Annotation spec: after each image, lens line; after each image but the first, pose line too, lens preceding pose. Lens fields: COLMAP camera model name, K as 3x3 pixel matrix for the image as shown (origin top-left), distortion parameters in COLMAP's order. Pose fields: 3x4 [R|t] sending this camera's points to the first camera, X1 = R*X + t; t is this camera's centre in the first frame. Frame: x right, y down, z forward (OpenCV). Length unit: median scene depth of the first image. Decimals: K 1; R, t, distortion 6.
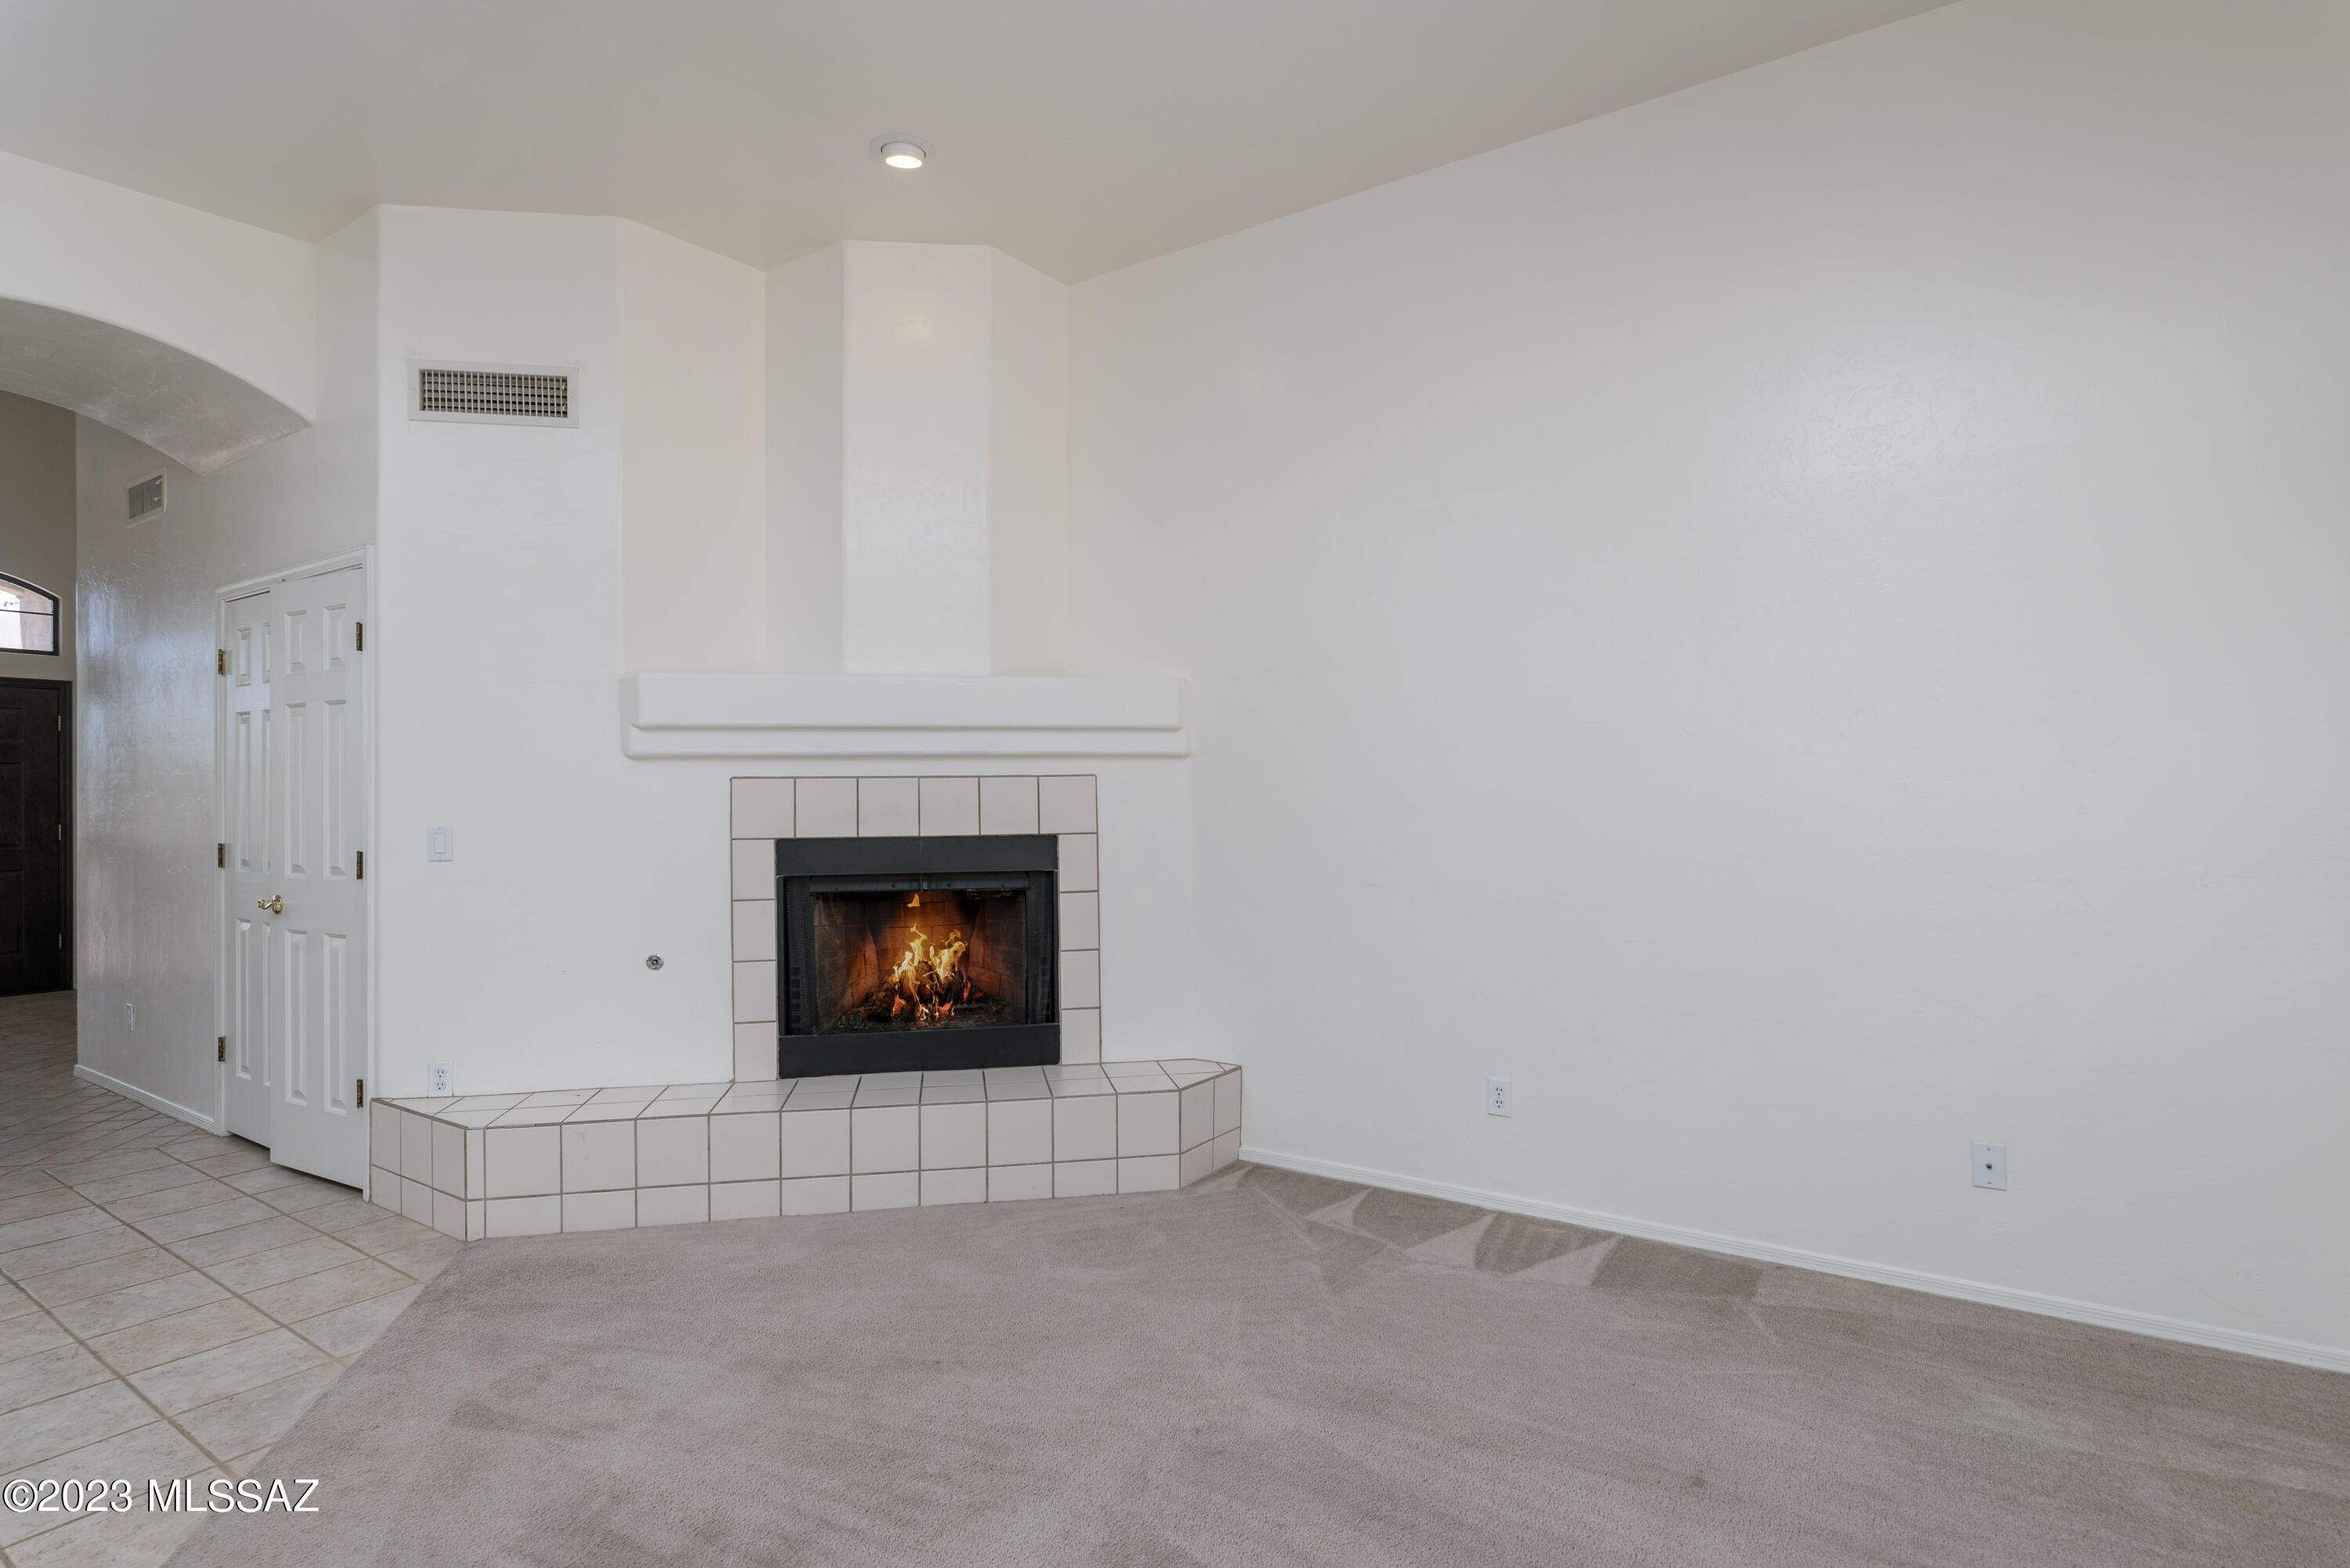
lens RADIAL K [[1163.1, 0, 1178.2], [0, 1163.1, 783.2], [0, 0, 1]] dist [-0.000256, 0.000028]
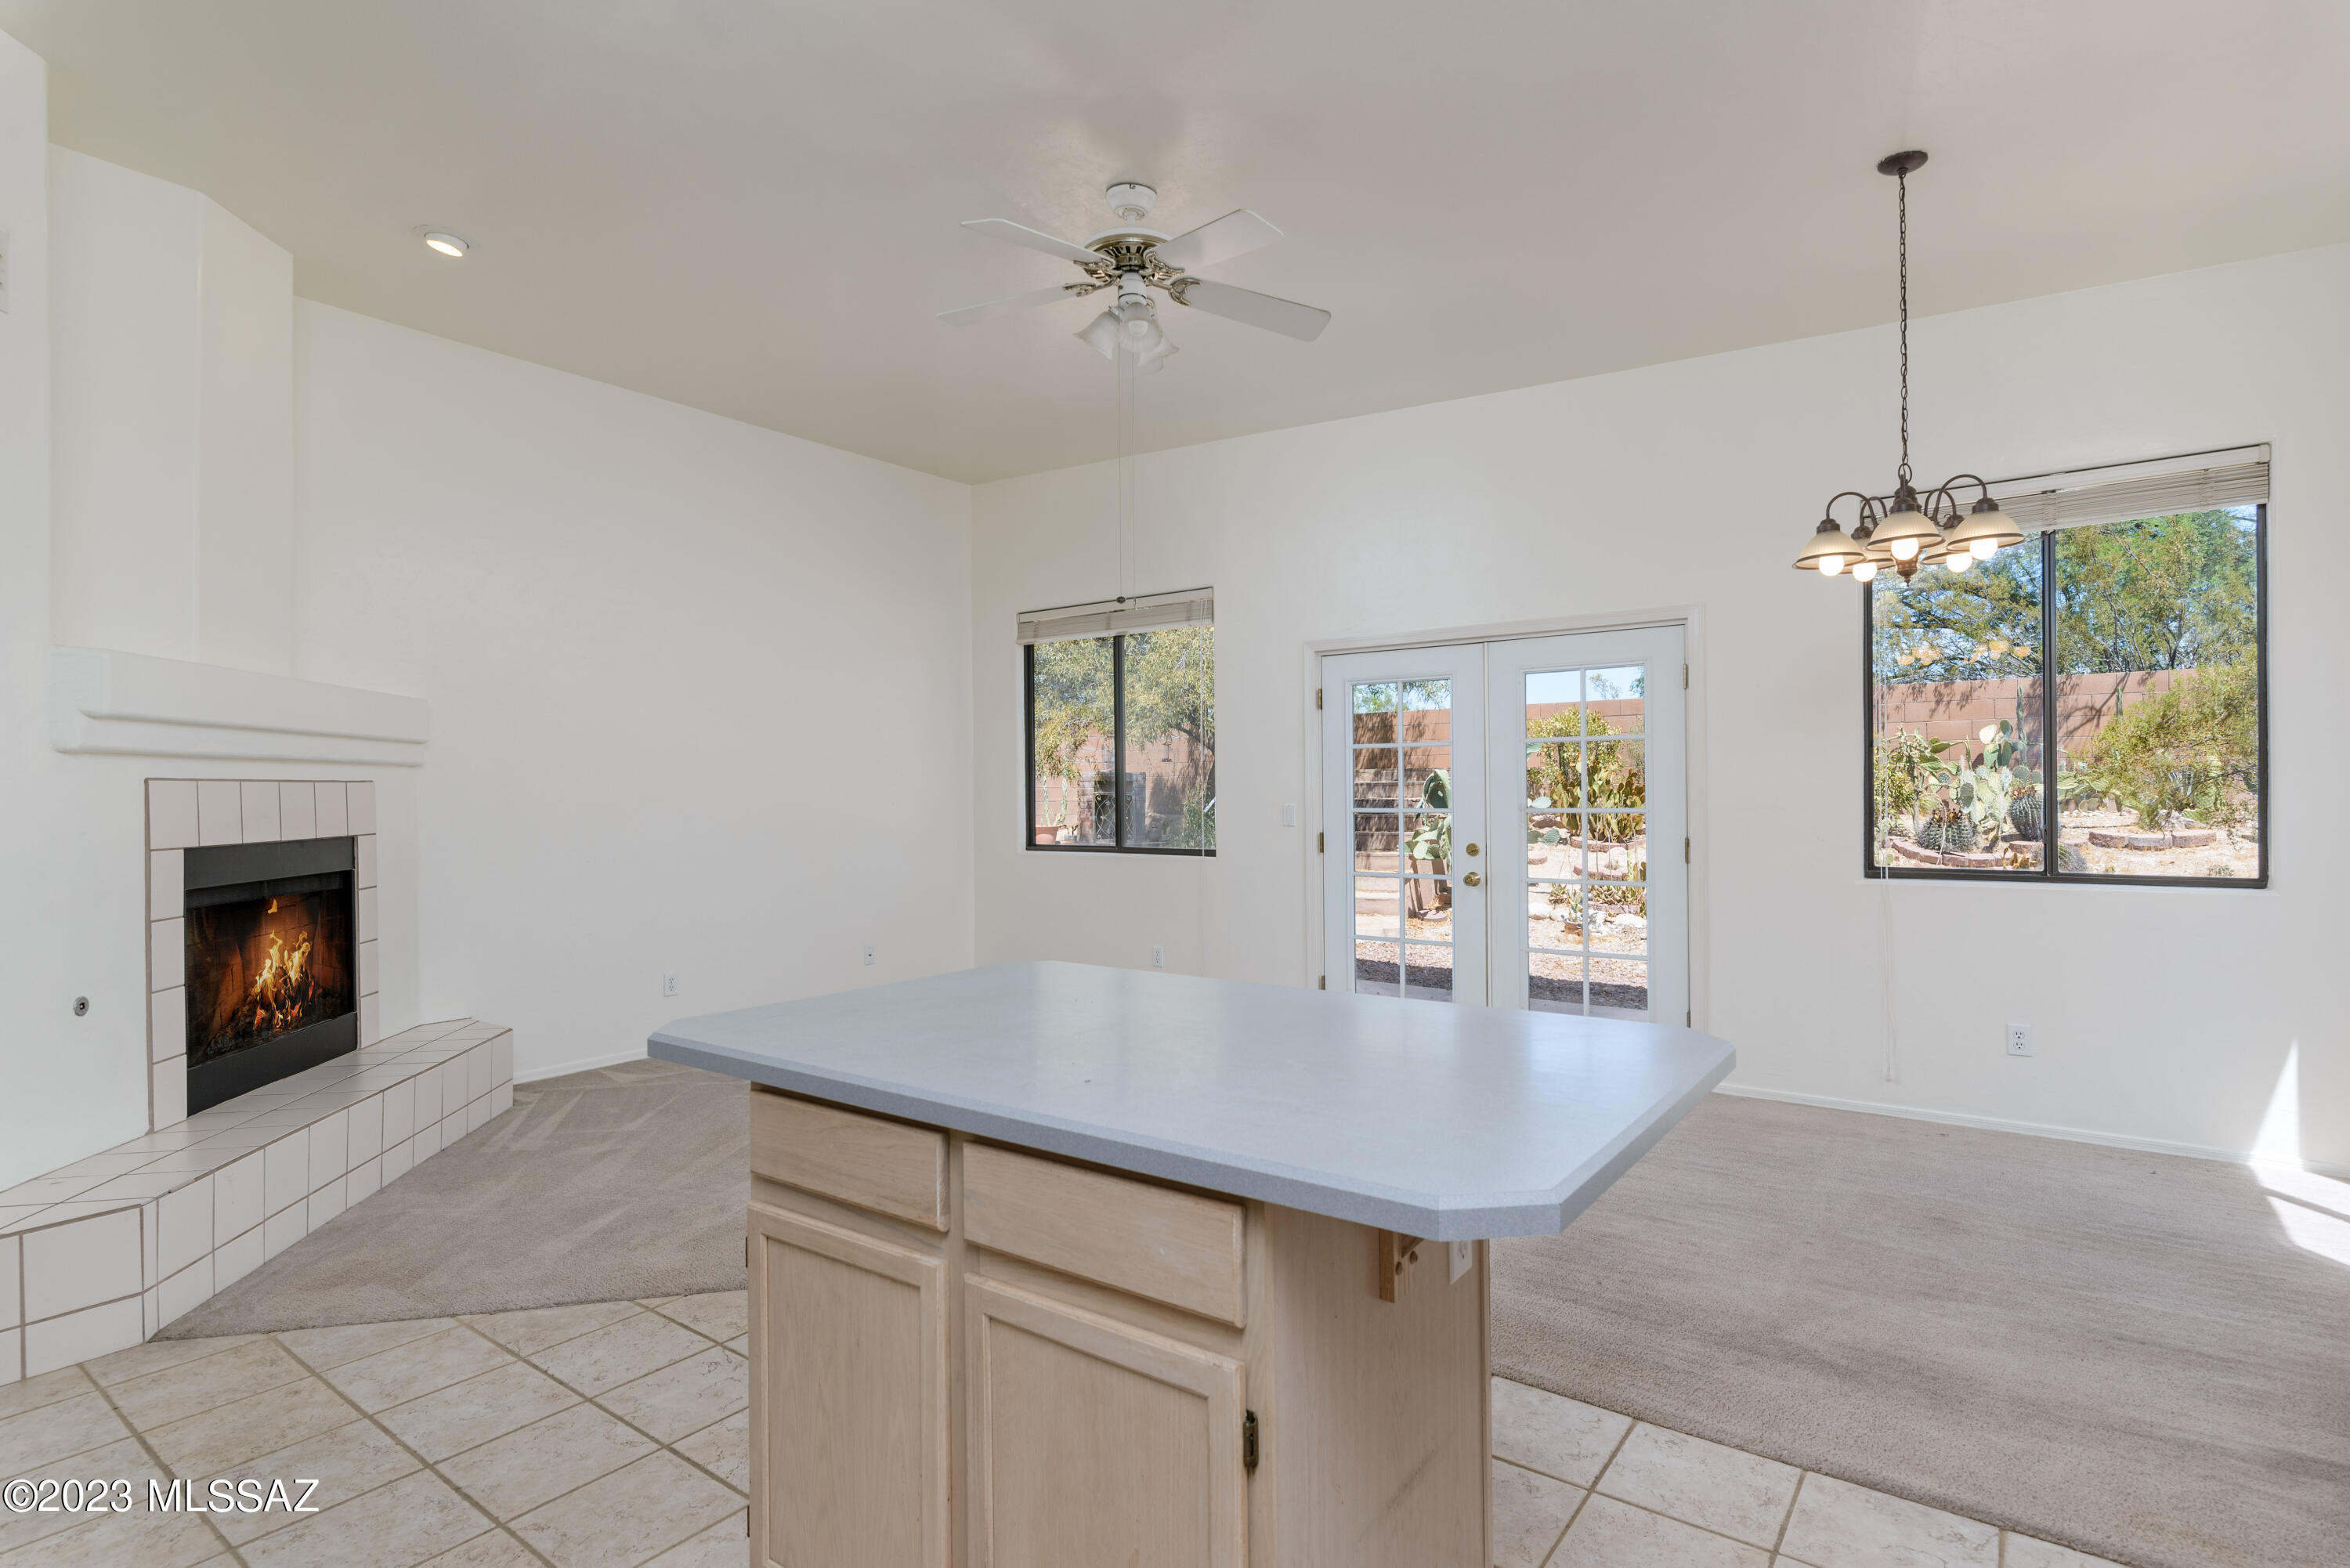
lens RADIAL K [[1163.1, 0, 1168.1], [0, 1163.1, 786.8], [0, 0, 1]] dist [-0.000256, 0.000028]
pose [[0.049717, 0.009040, 0.998722, -1.167386], [-0.009041, 0.999922, -0.008601, 0.002195], [-0.998722, -0.008602, 0.049795, 0.200784]]
